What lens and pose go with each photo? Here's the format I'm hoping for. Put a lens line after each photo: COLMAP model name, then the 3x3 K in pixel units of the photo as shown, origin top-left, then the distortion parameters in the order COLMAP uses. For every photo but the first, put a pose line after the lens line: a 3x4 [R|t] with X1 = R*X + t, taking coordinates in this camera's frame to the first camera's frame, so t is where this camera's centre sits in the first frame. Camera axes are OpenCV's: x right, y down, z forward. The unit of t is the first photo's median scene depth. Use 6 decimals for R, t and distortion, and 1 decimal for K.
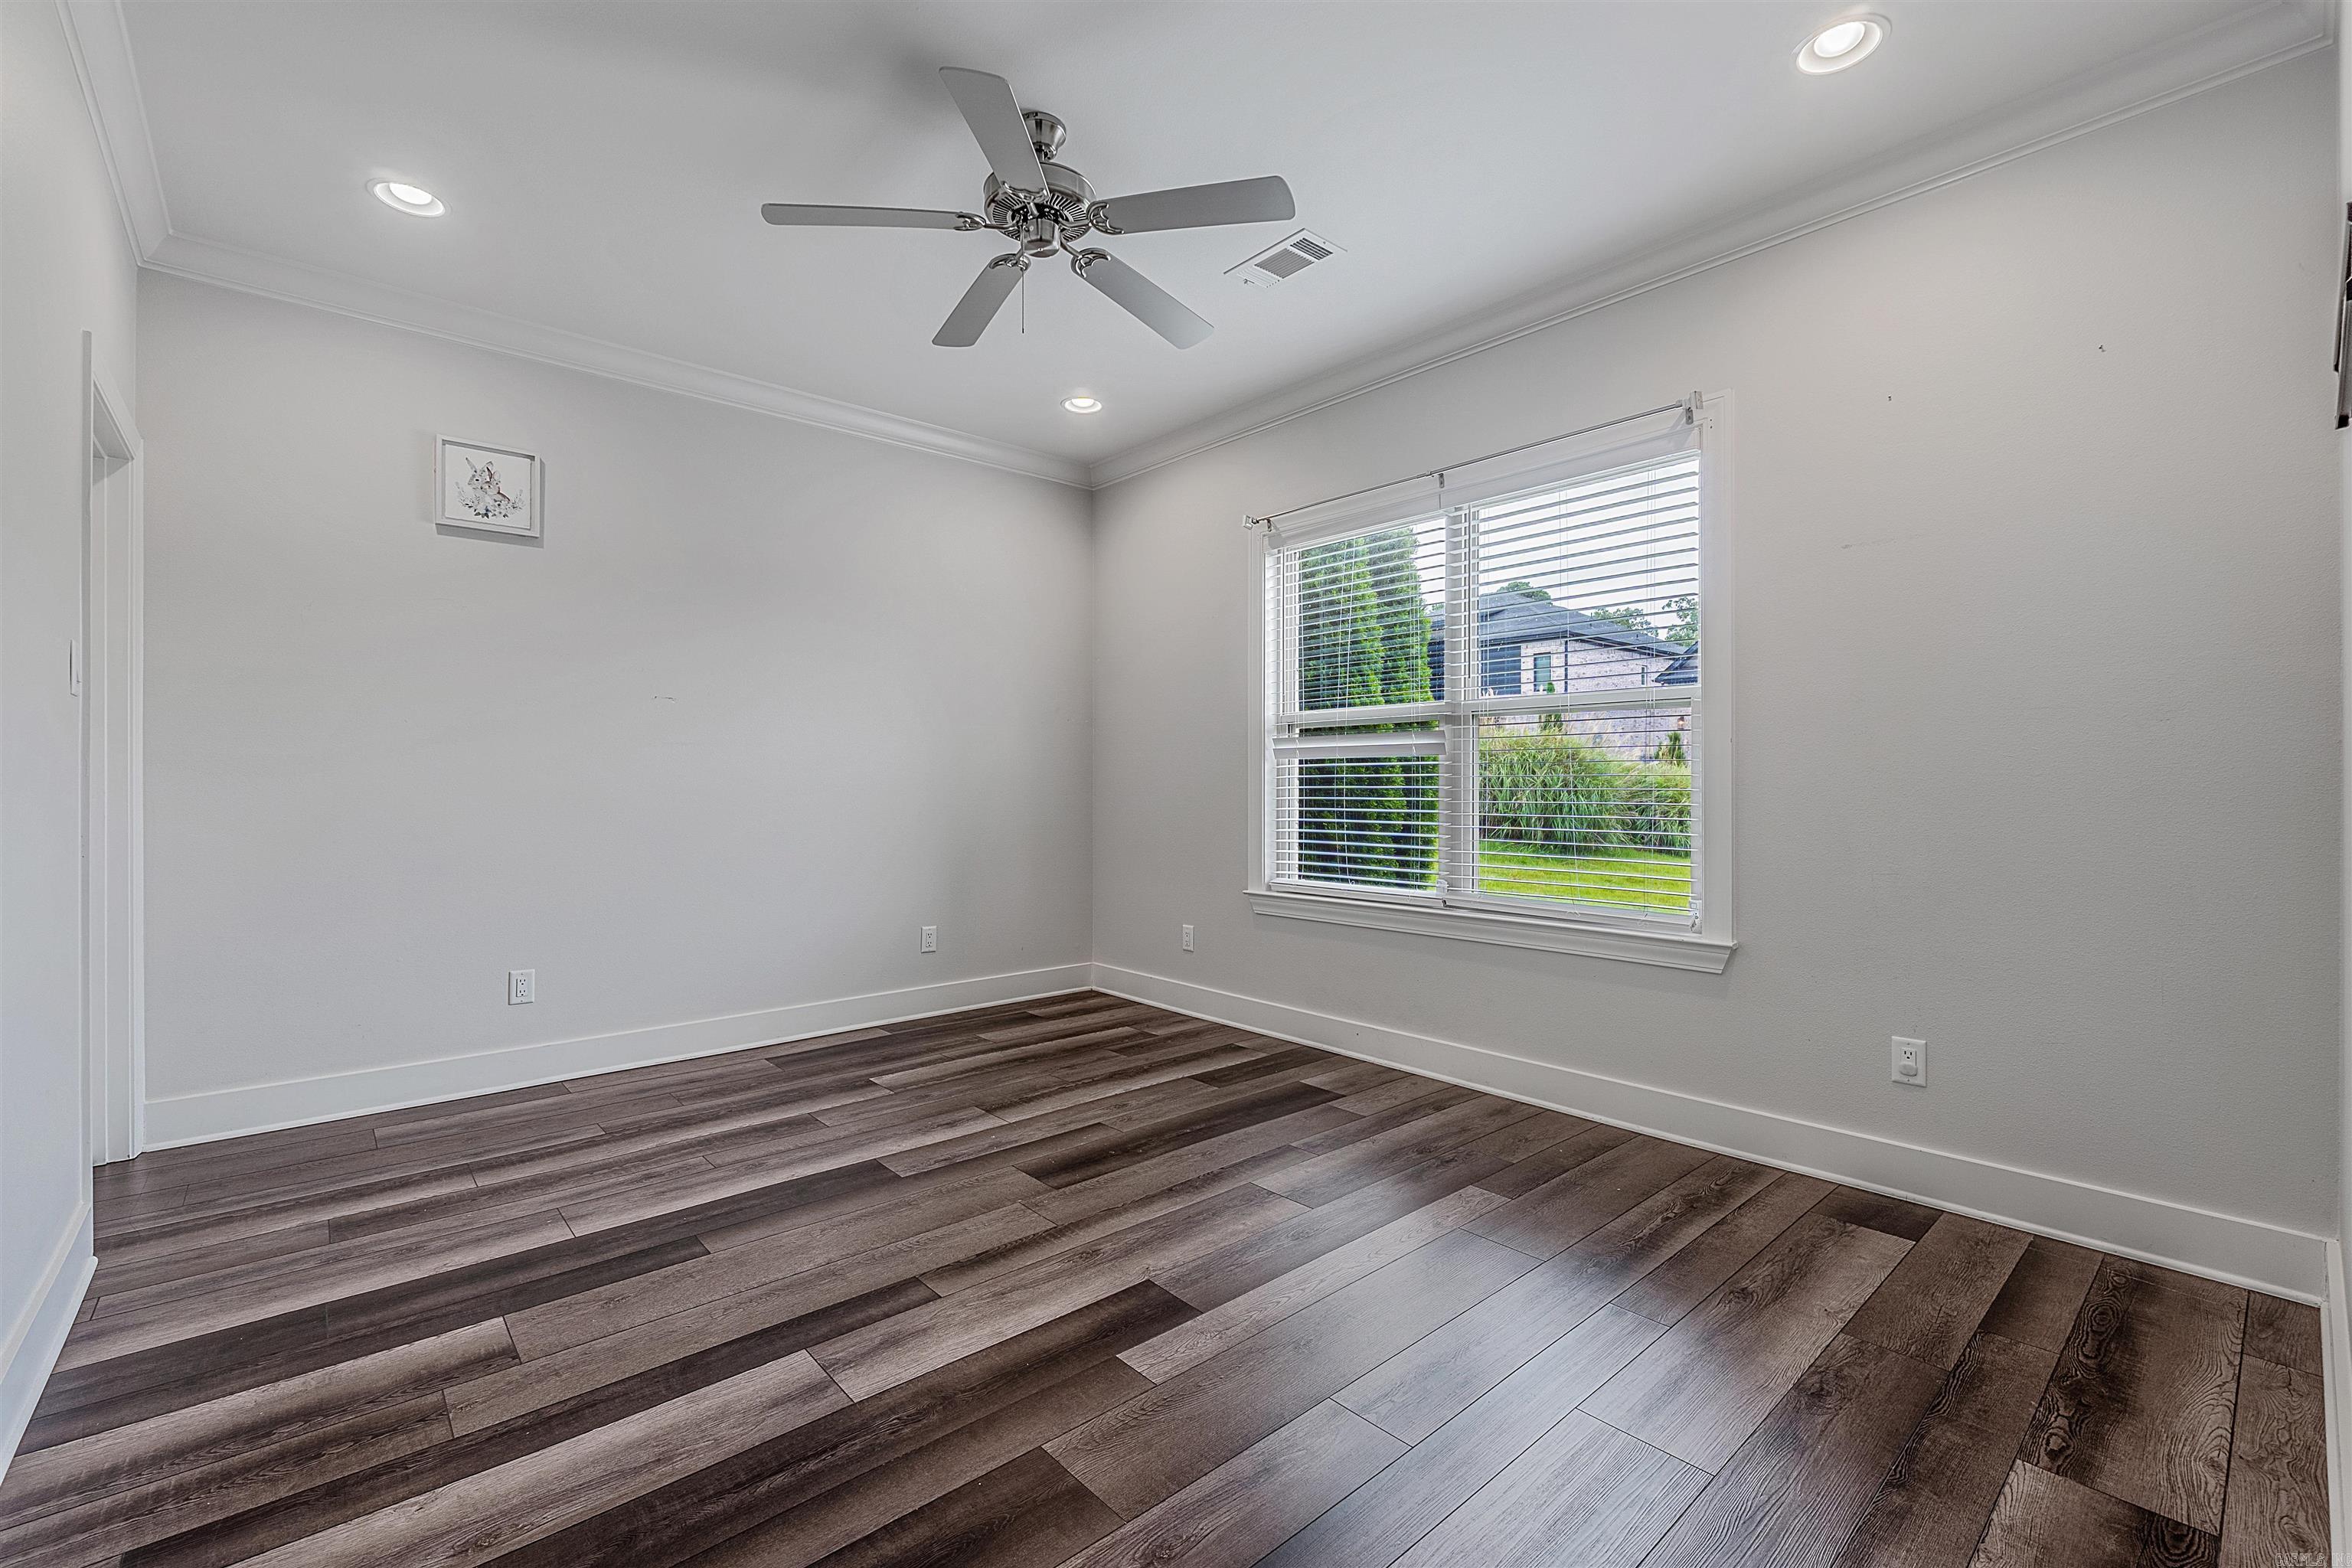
lens RADIAL K [[1000.5, 0, 1183.7], [0, 1000.5, 765.2], [0, 0, 1]] dist [-0.003689, -0.000019]
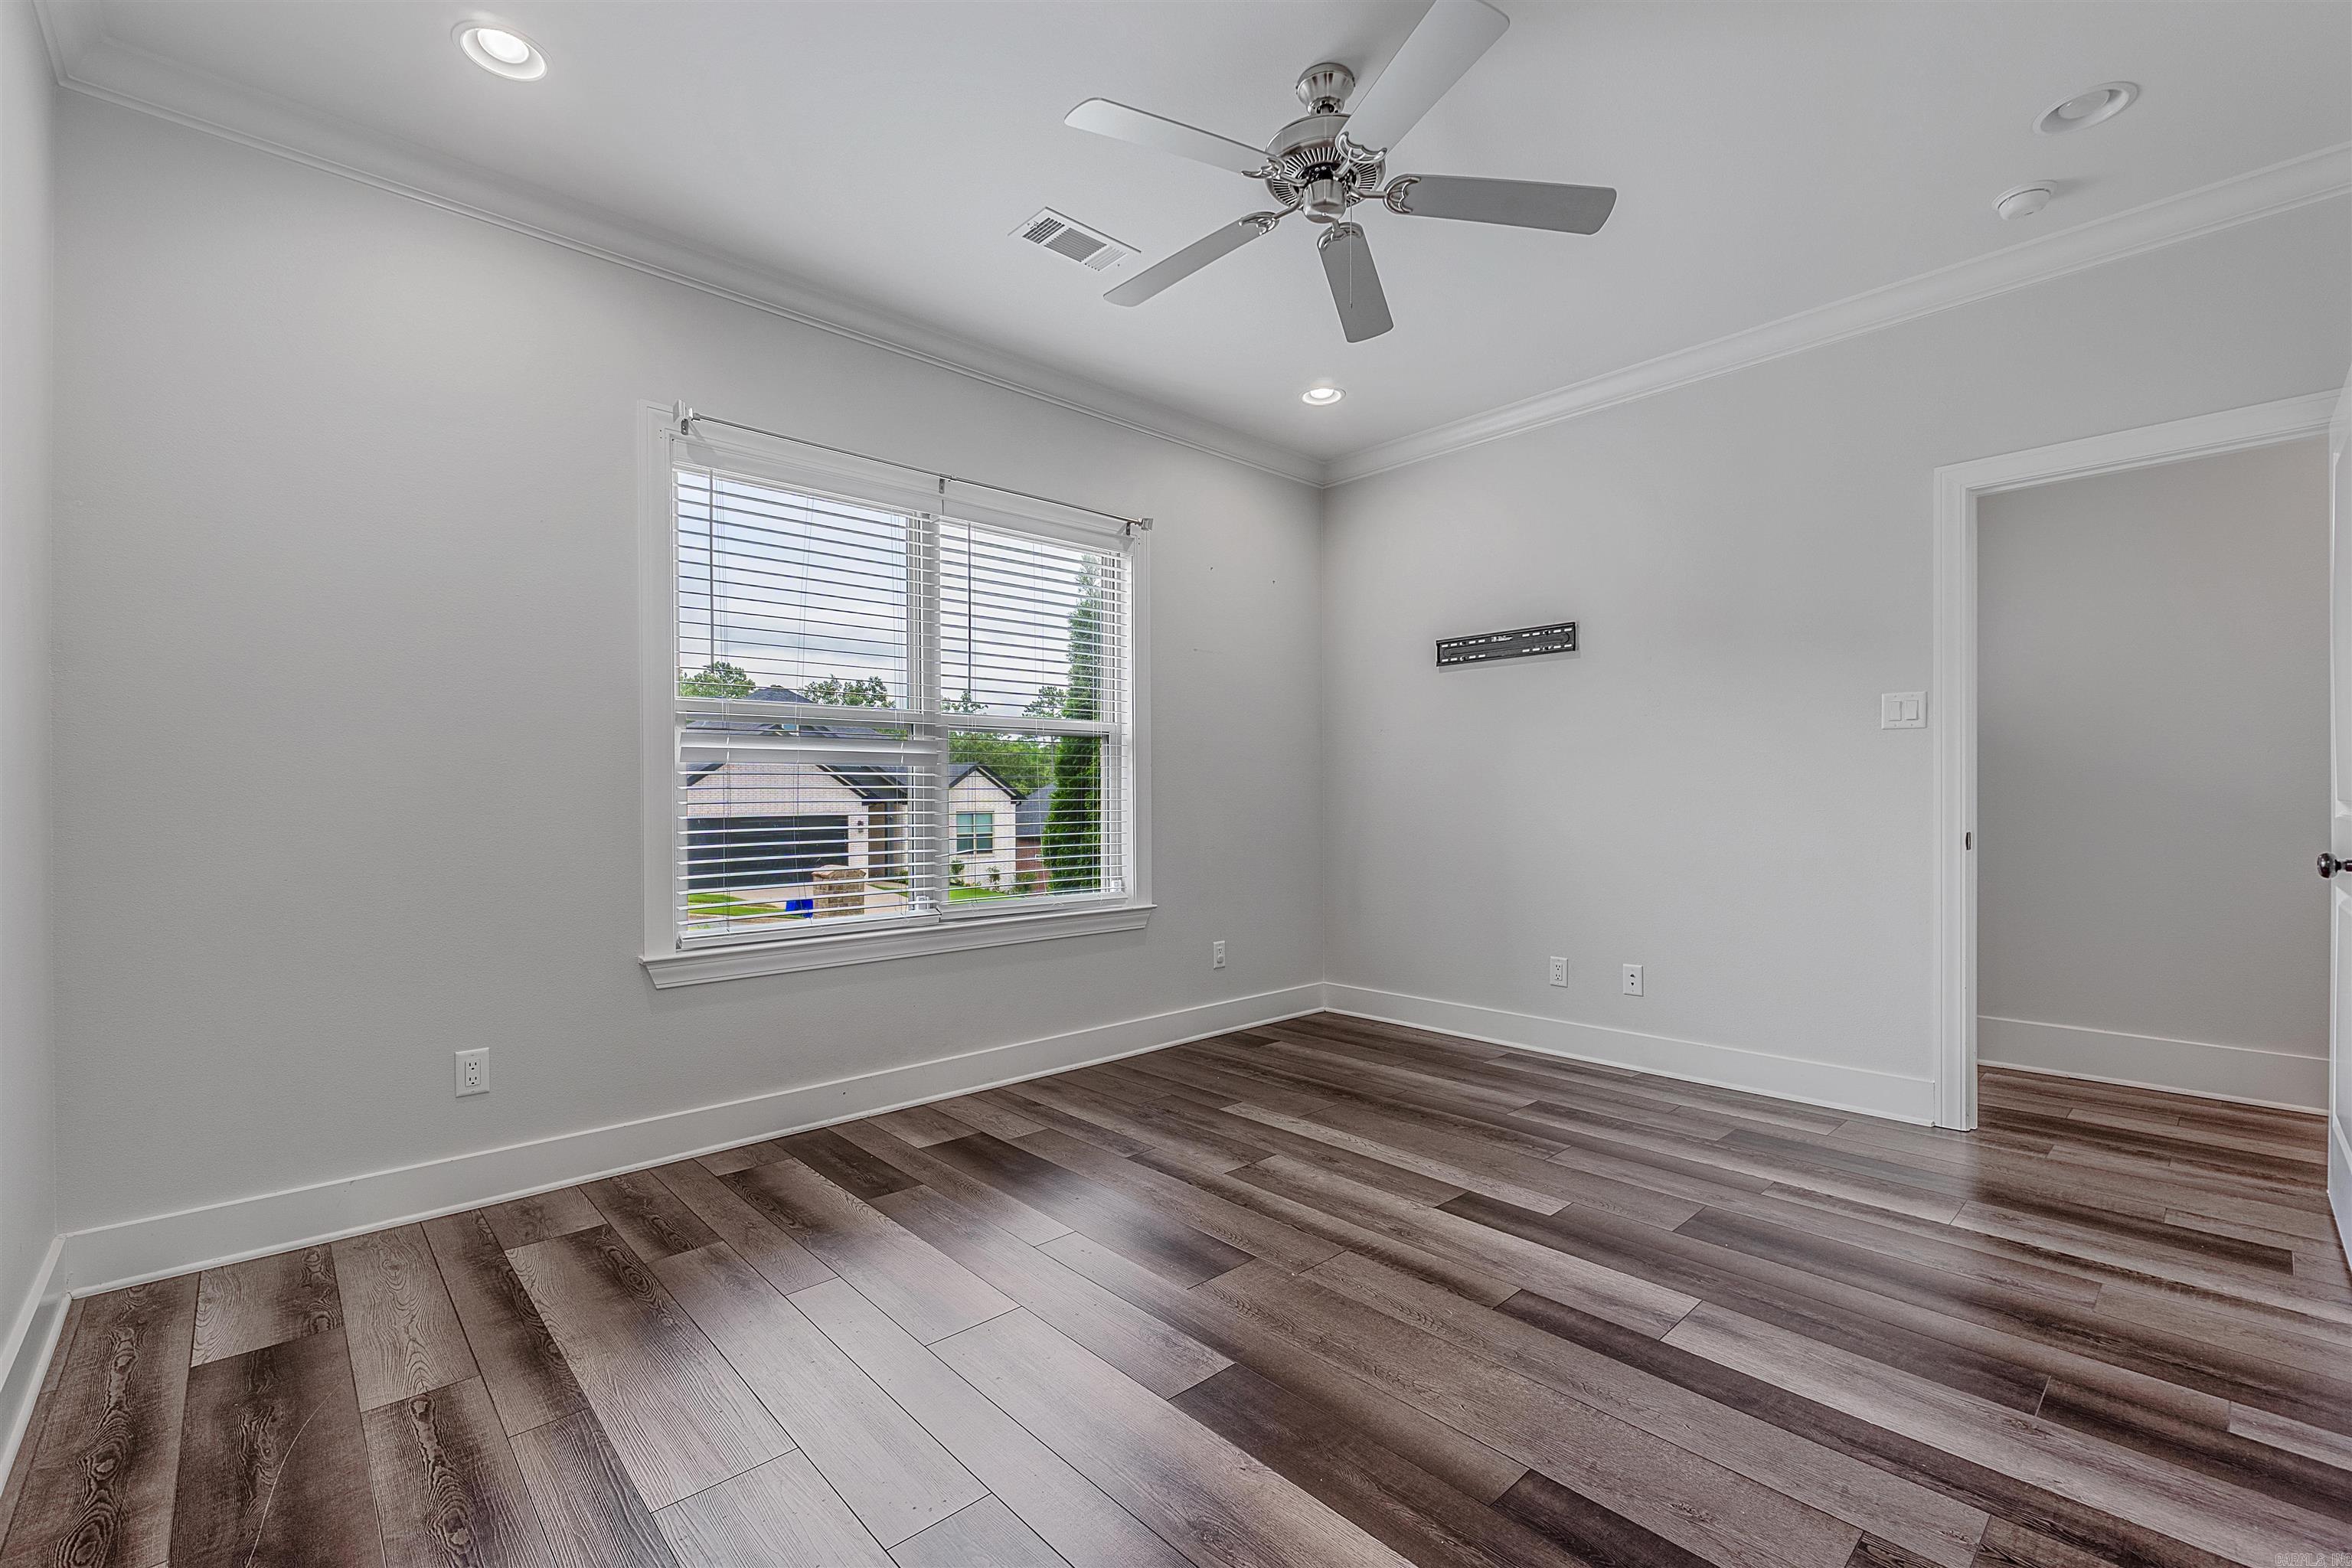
lens RADIAL K [[1008.0, 0, 1176.0], [0, 1008.0, 784.0], [0, 0, 1]] dist [-0.002846, 0.000391]
pose [[-0.019898, 0.011362, 0.999737, -0.892656], [-0.012793, 0.999851, -0.011617, 0.018188], [-0.999720, -0.013021, -0.019750, 0.963216]]
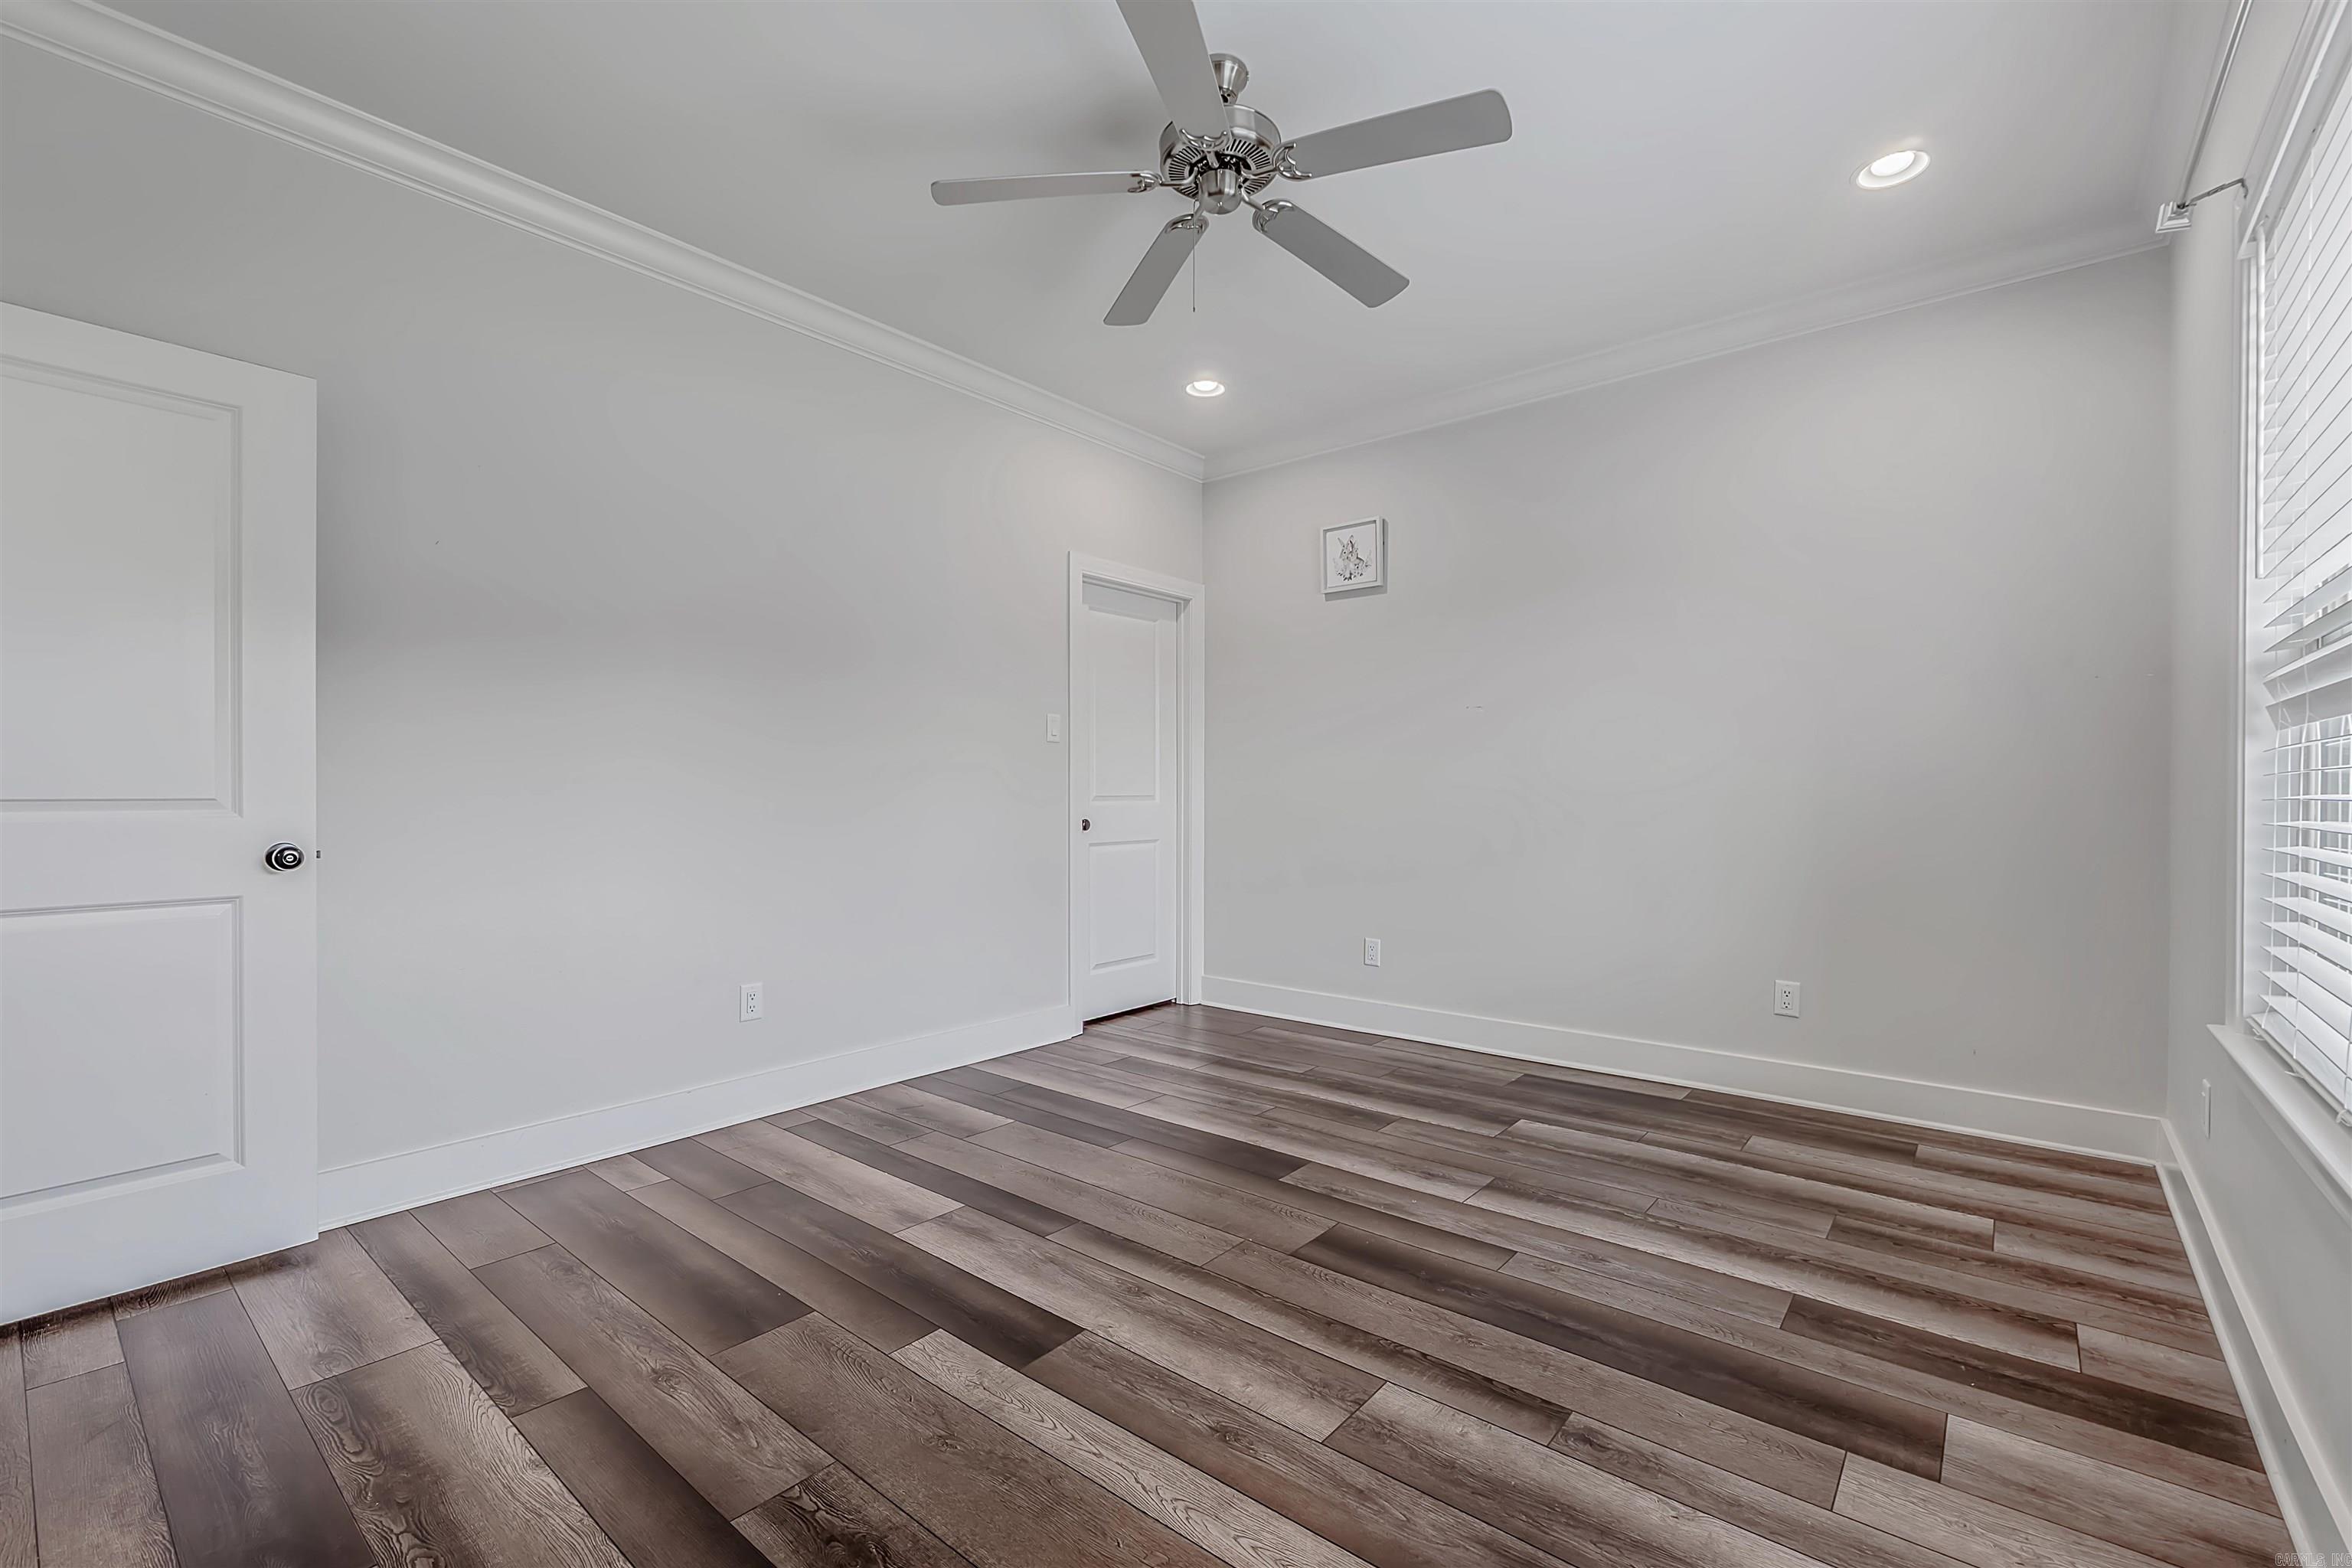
lens RADIAL K [[1008.0, 0, 1176.0], [0, 1008.0, 784.0], [0, 0, 1]] dist [-0.002846, 0.000391]
pose [[0.149550, -0.003996, -0.988746, 0.639675], [0.017007, 0.999854, -0.001469, 0.013229], [0.988608, -0.016596, 0.149596, 0.684974]]
